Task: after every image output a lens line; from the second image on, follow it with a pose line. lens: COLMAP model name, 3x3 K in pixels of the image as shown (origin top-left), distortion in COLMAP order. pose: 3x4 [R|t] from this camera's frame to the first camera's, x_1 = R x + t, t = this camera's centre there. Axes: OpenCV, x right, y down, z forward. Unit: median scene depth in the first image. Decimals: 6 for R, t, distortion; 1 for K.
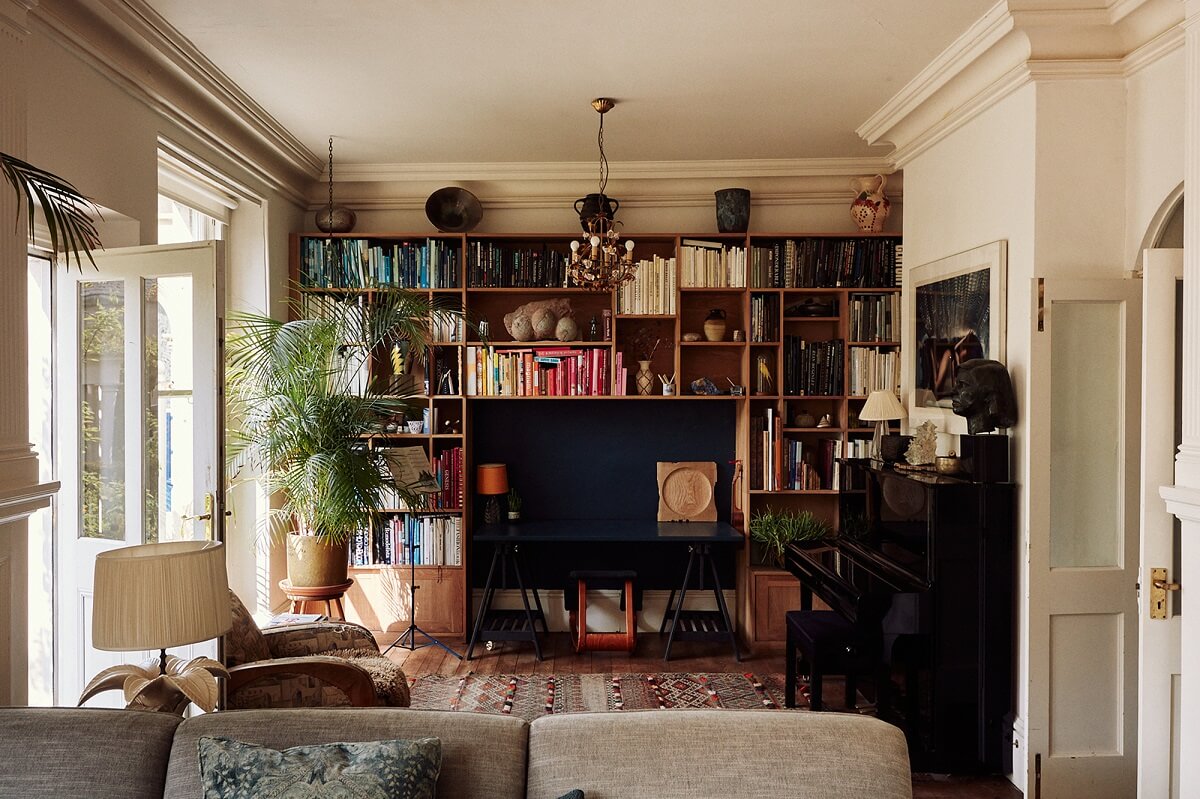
lens RADIAL K [[1071.4, 0, 597.7], [0, 1071.4, 418.5], [0, 0, 1]] dist [0.001986, 0.002971]
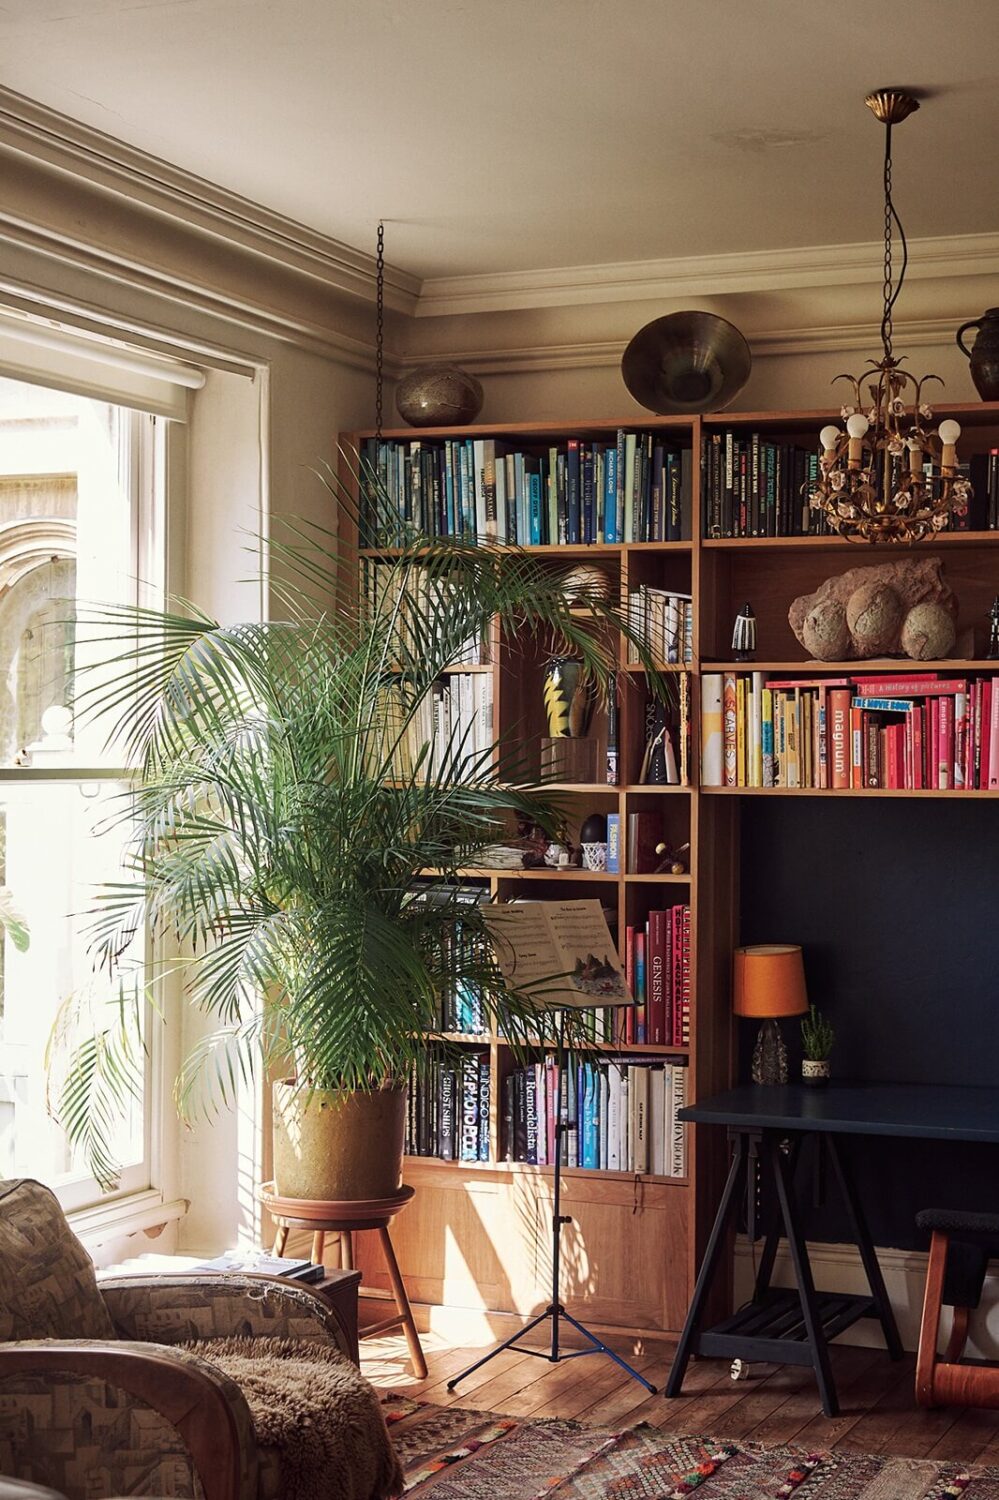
lens RADIAL K [[2507.2, 0, 499.5], [0, 2507.2, 750.0], [0, 0, 1]] dist [-0.036909, 0.039697]
pose [[0.923322, 0.005714, -0.383984, 0.193023], [-0.018726, 0.999370, -0.030156, -0.003981], [0.383570, 0.035034, 0.922847, 0.029695]]
